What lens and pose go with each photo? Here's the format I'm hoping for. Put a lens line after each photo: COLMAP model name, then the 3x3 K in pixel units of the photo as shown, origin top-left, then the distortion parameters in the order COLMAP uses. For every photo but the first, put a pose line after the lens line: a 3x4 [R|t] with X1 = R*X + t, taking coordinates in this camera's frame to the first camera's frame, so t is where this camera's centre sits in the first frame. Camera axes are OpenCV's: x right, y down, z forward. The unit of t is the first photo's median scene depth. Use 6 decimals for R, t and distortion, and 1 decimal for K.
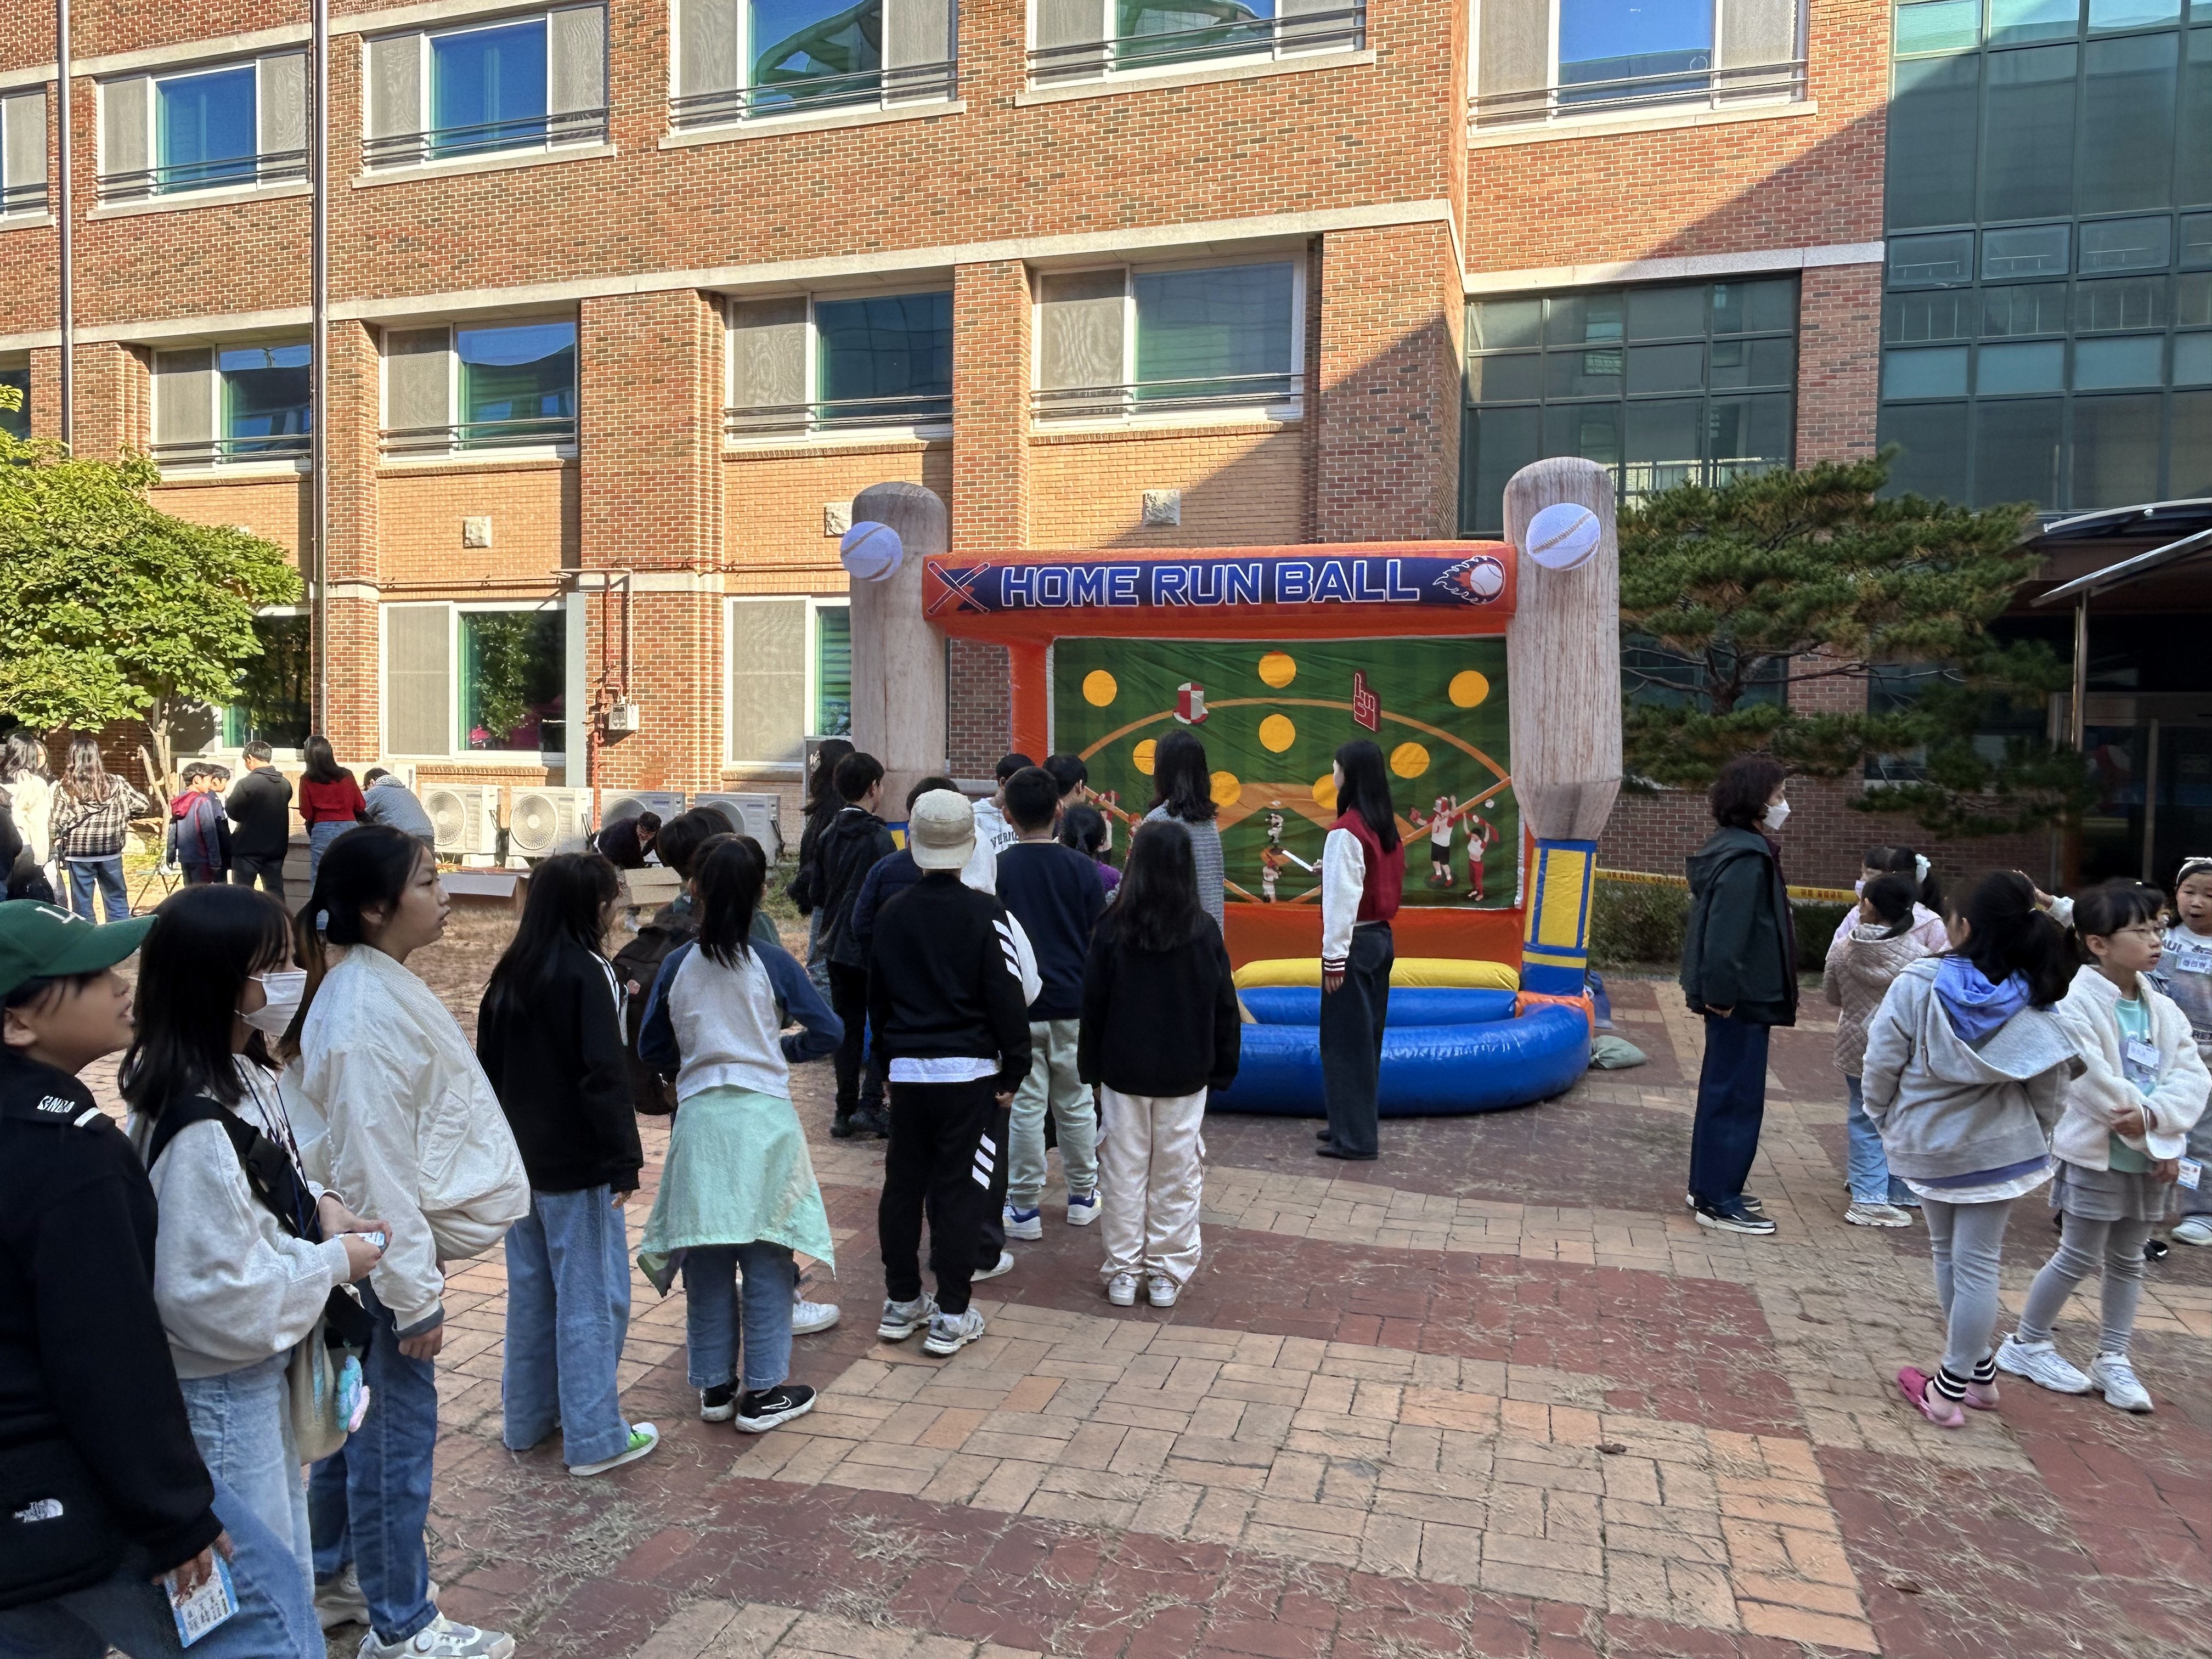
lens RADIAL K [[1519.5, 0, 1091.3], [0, 1519.5, 829.9], [0, 0, 1]] dist [-0.003819, -0.008777]
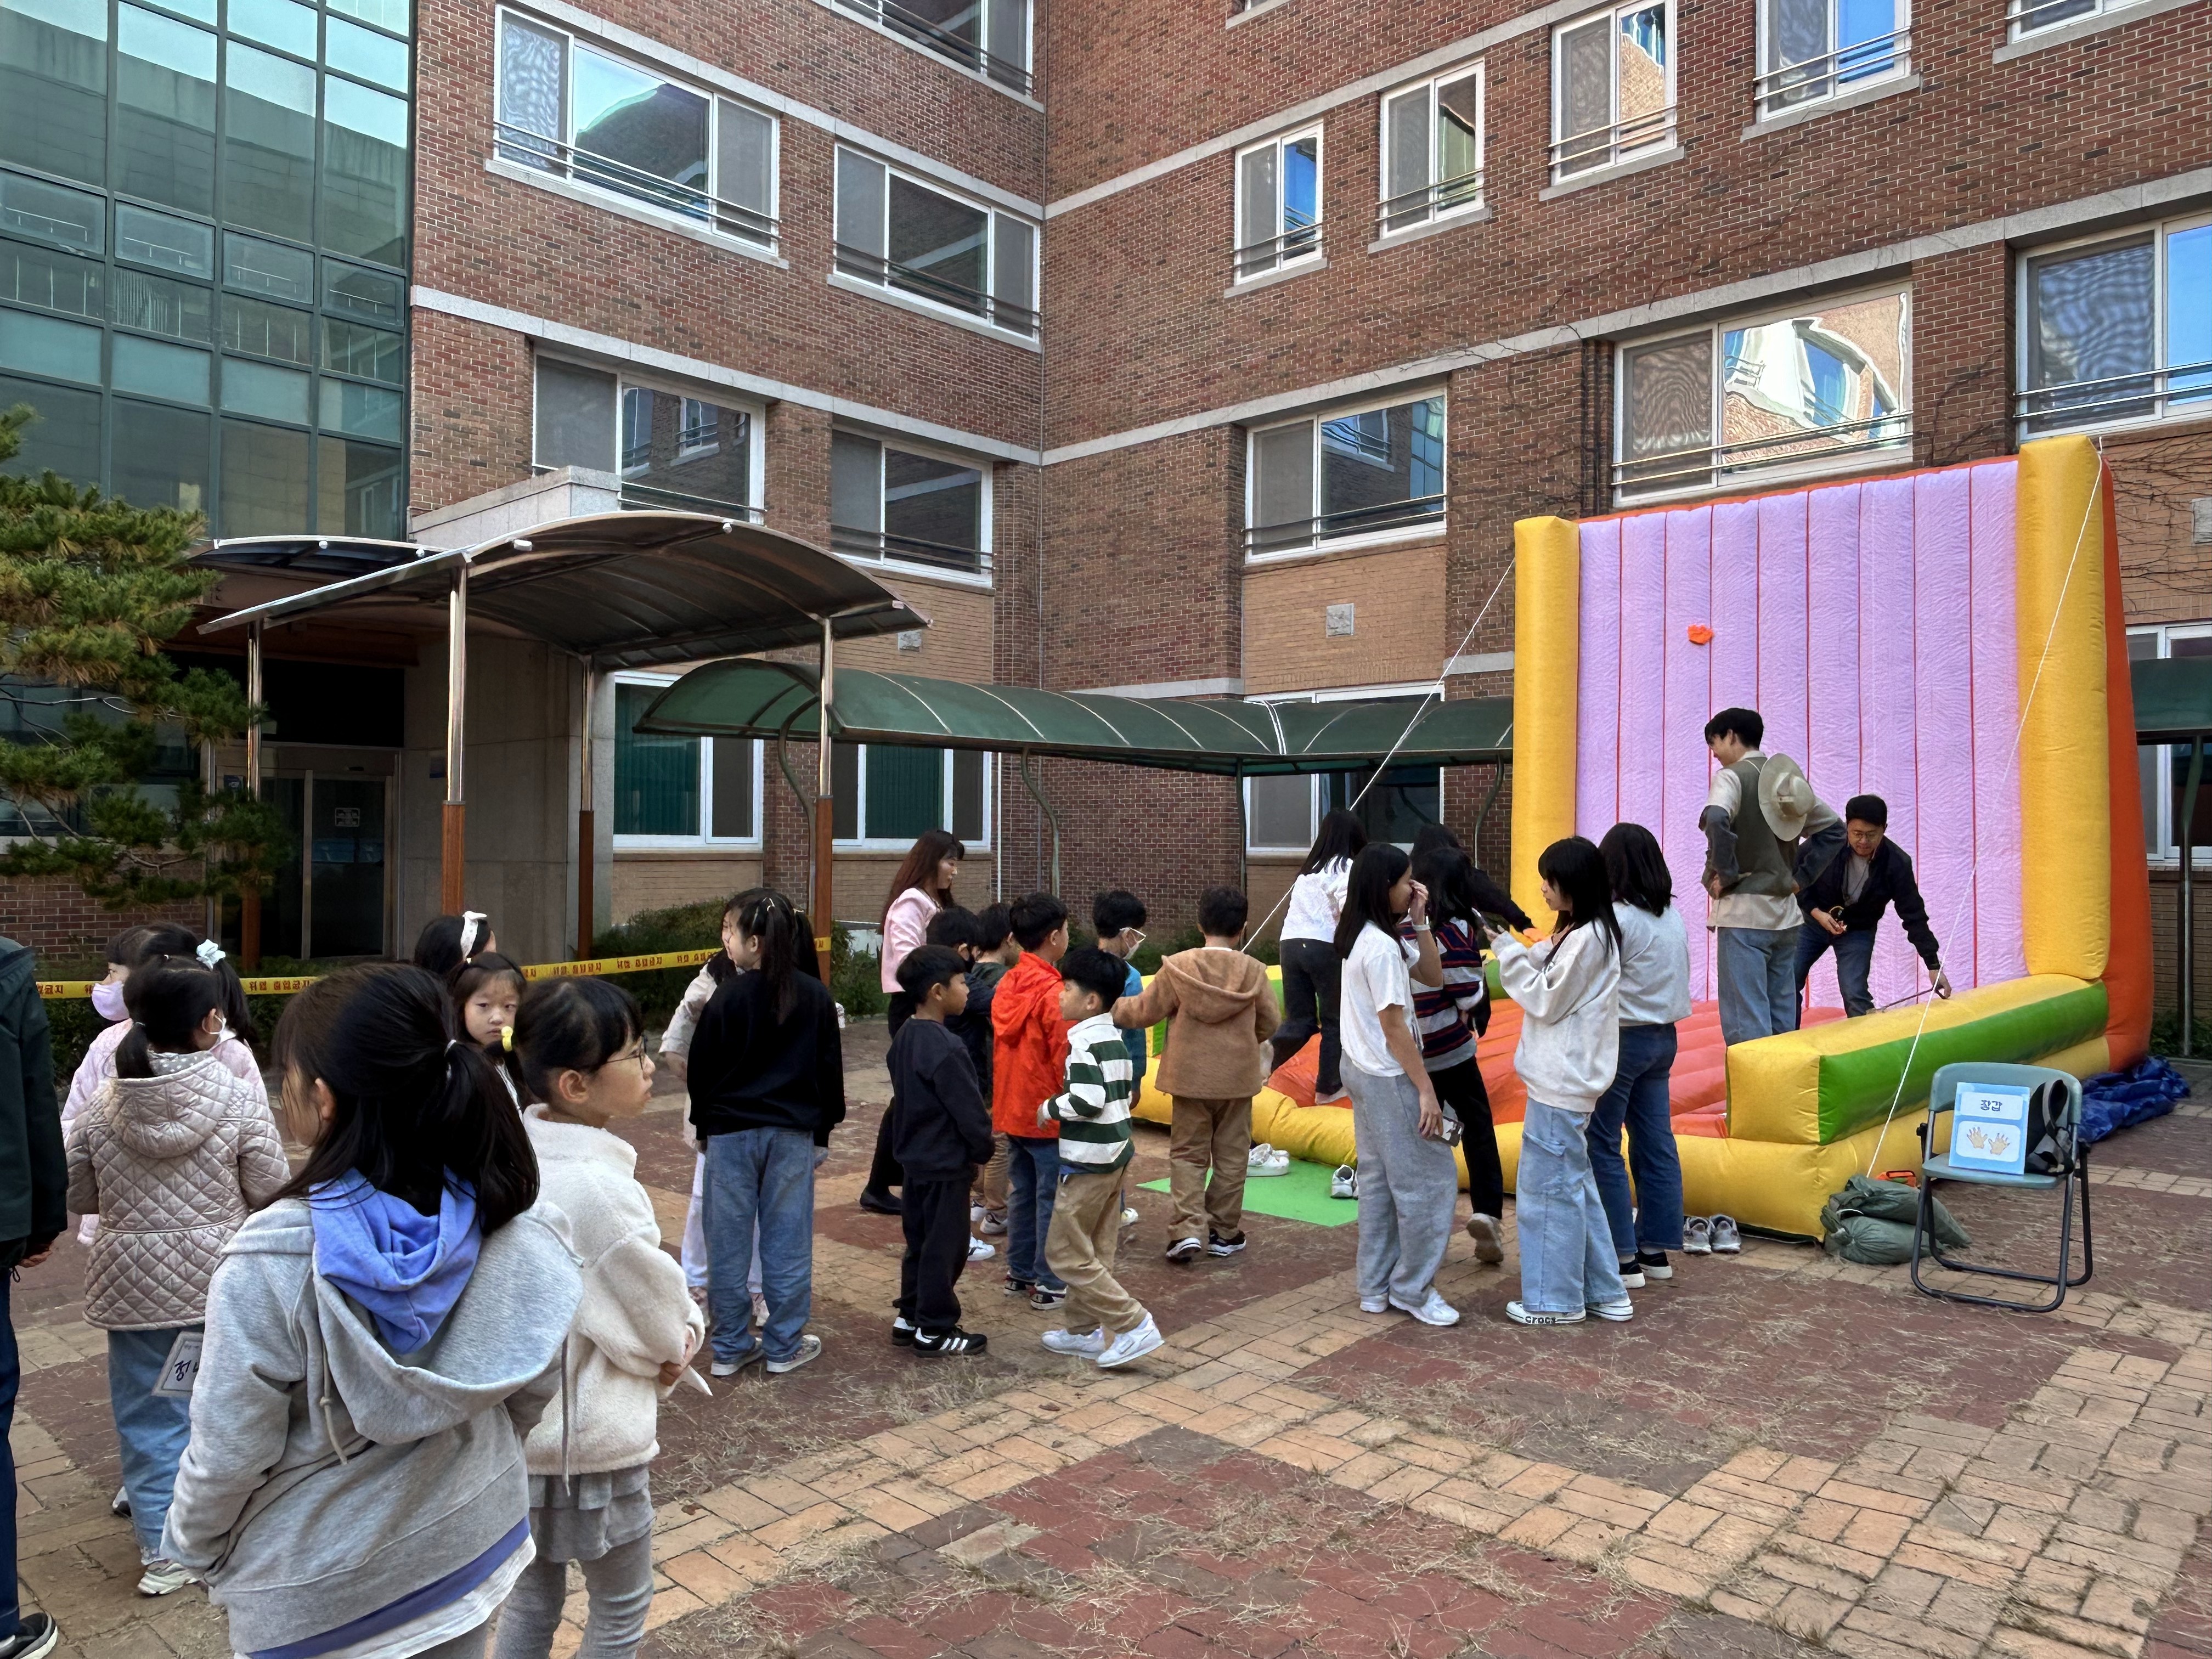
lens RADIAL K [[1519.5, 0, 1090.9], [0, 1519.5, 836.9], [0, 0, 1]] dist [-0.003819, -0.008777]
pose [[0.432275, -0.007384, 0.901712, 0.069568], [0.039155, 0.999177, -0.010588, -0.003189], [-0.900891, 0.039884, 0.432209, 0.199242]]
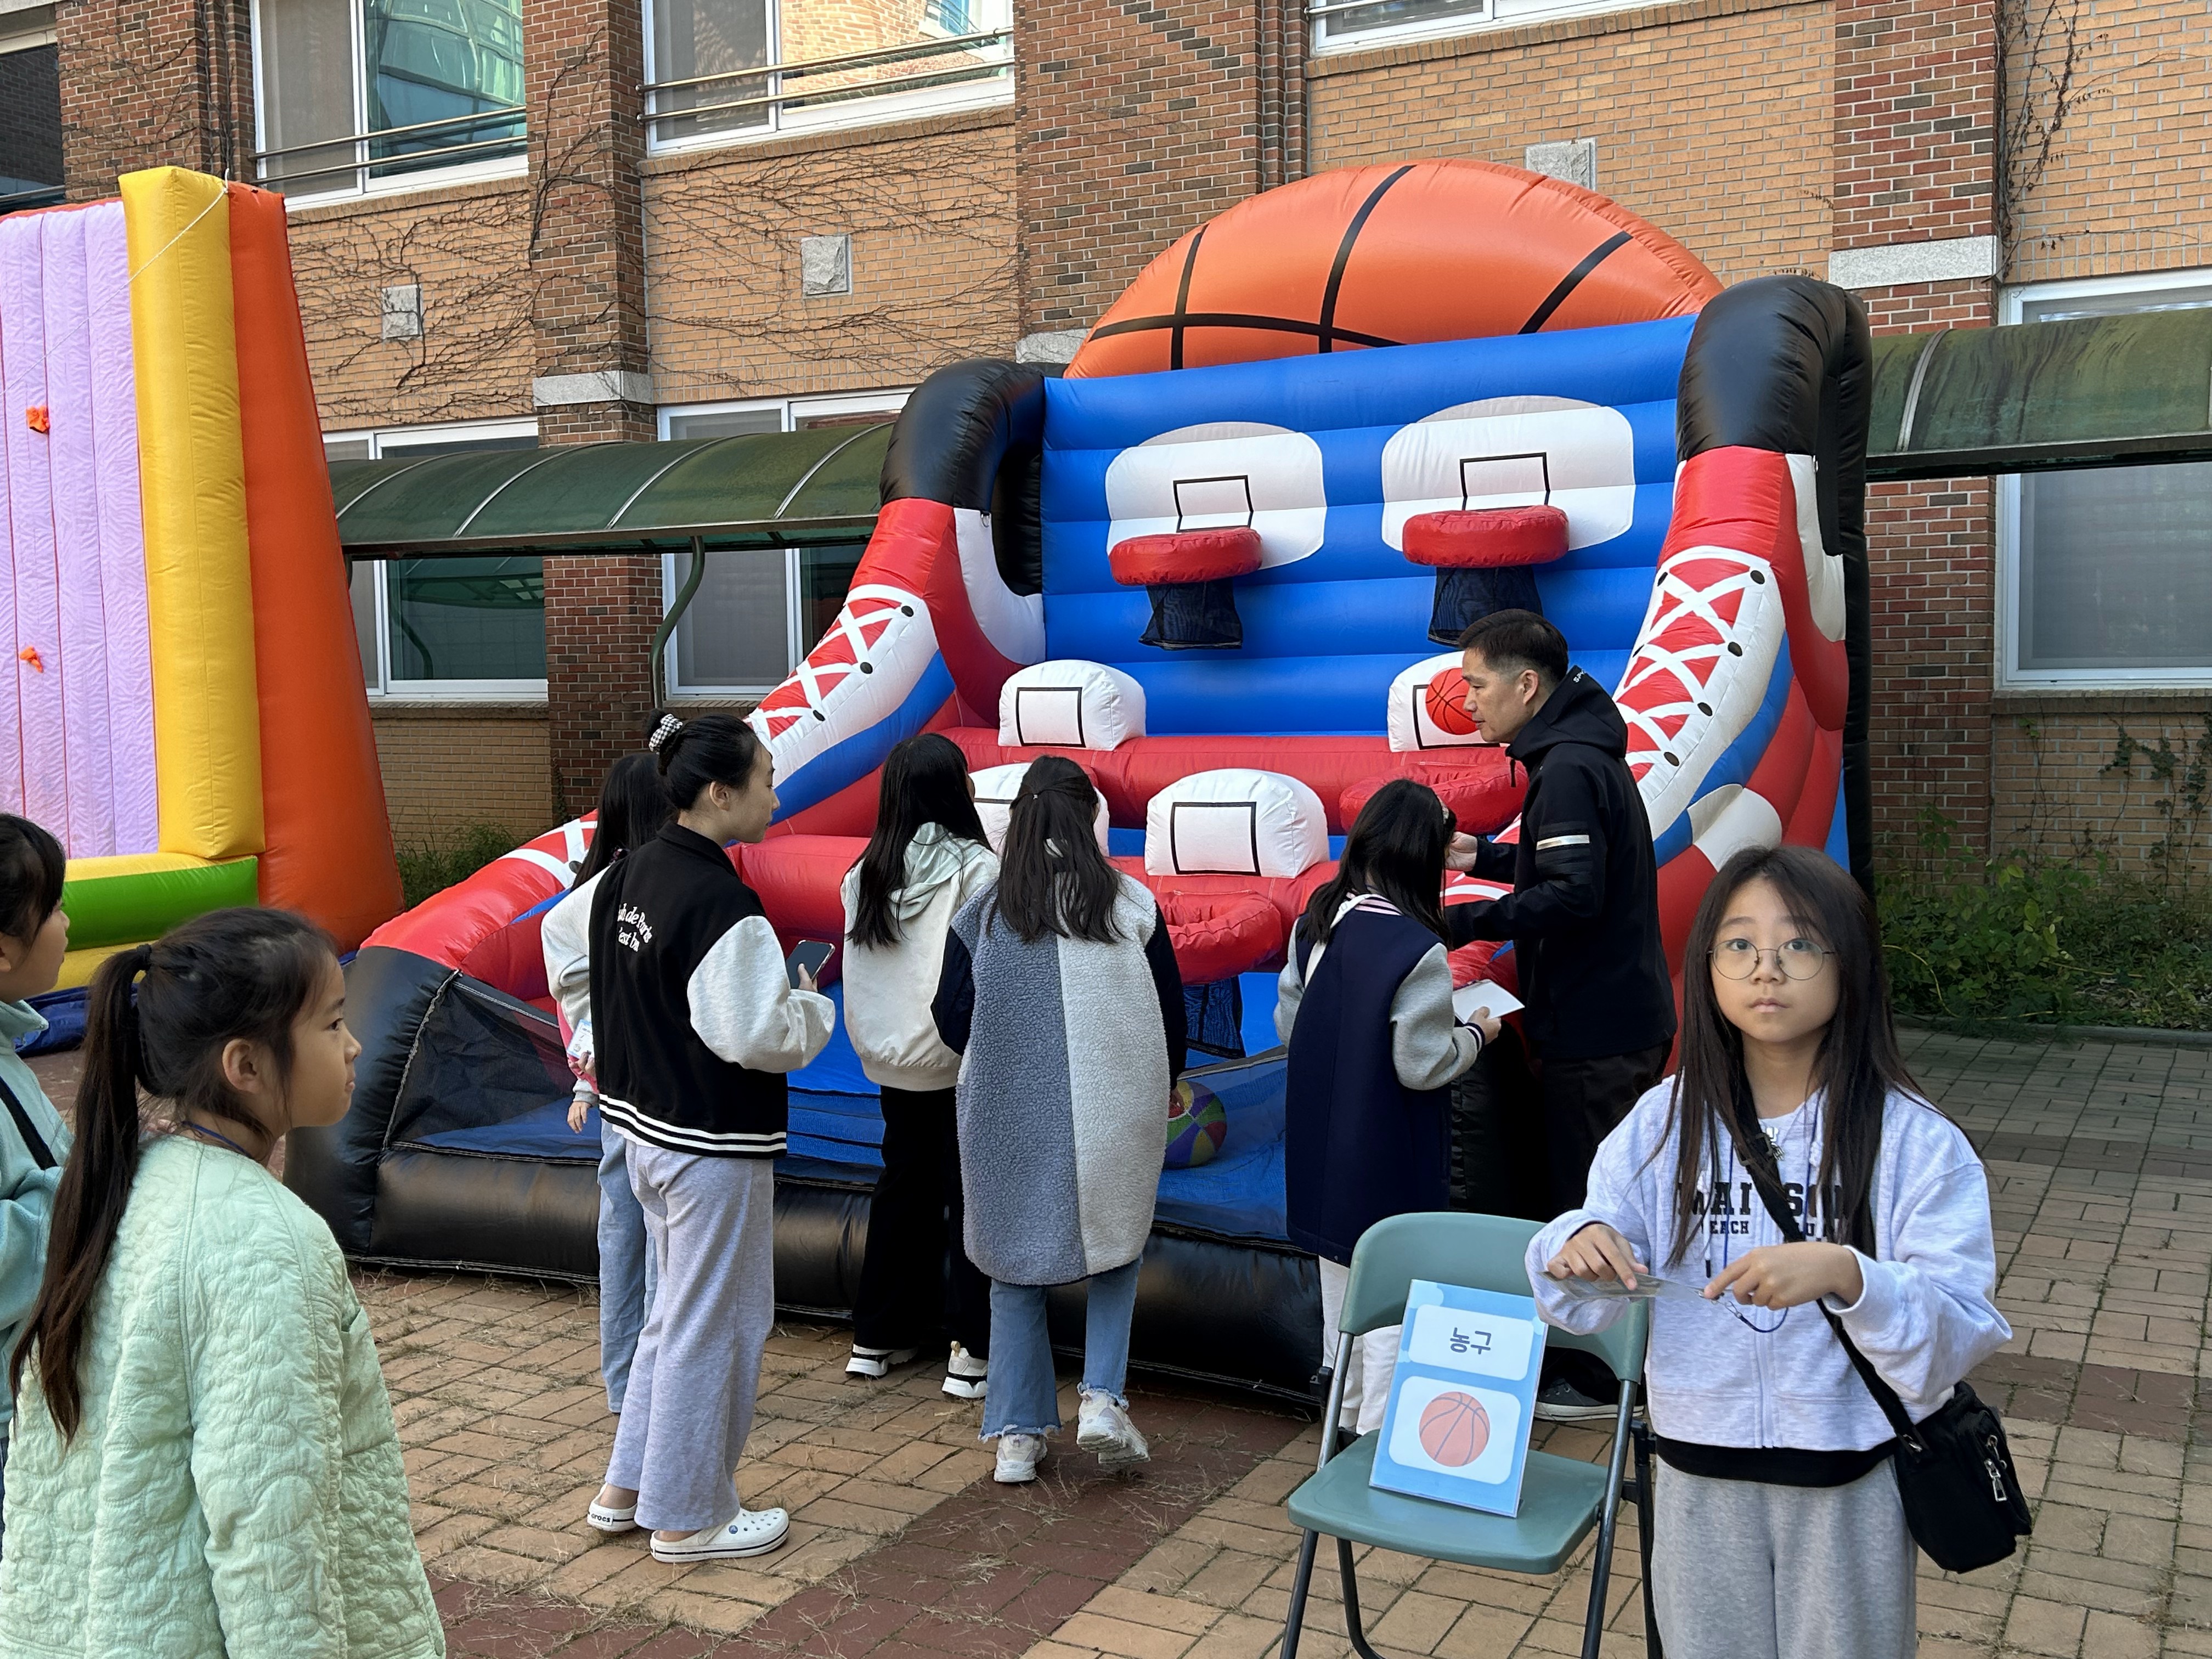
lens RADIAL K [[2248.8, 0, 1088.5], [0, 2248.8, 818.6], [0, 0, 1]] dist [0.038028, 0.000000]
pose [[0.178363, -0.085035, 0.980283, 0.135064], [0.062718, 0.995215, 0.074919, 0.018198], [-0.981964, 0.048119, 0.182843, -0.464320]]
